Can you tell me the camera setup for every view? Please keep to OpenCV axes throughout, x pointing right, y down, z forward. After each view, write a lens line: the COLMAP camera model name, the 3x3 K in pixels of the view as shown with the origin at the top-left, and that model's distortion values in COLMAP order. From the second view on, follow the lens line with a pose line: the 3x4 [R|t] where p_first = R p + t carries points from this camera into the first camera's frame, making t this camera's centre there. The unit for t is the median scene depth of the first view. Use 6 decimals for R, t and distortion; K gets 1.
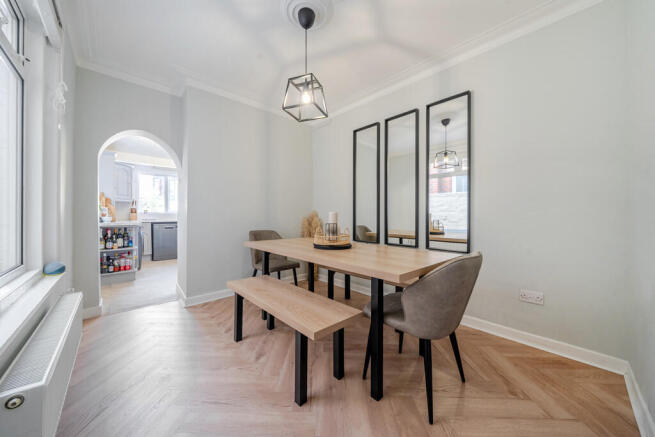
lens RADIAL K [[226.0, 0, 337.7], [0, 226.0, 215.9], [0, 0, 1]] dist [-0.010032, -0.000064]
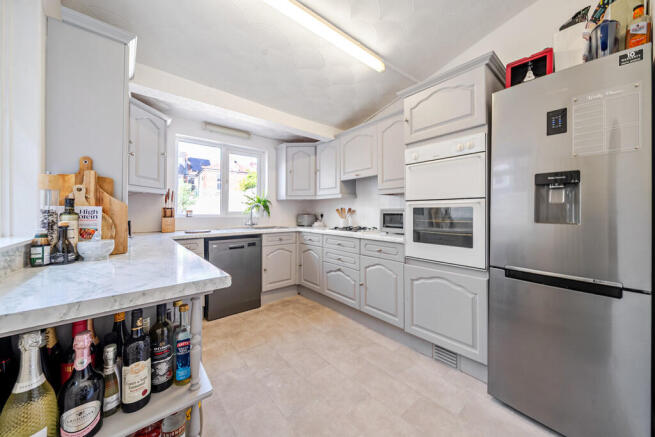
lens RADIAL K [[226.0, 0, 320.0], [0, 226.0, 212.3], [0, 0, 1]] dist [-0.010032, -0.000064]
pose [[0.993910, -0.005493, -0.110054, -0.576480], [0.005292, 0.999984, -0.002117, -0.023006], [0.110063, 0.001522, 0.993923, 0.599936]]
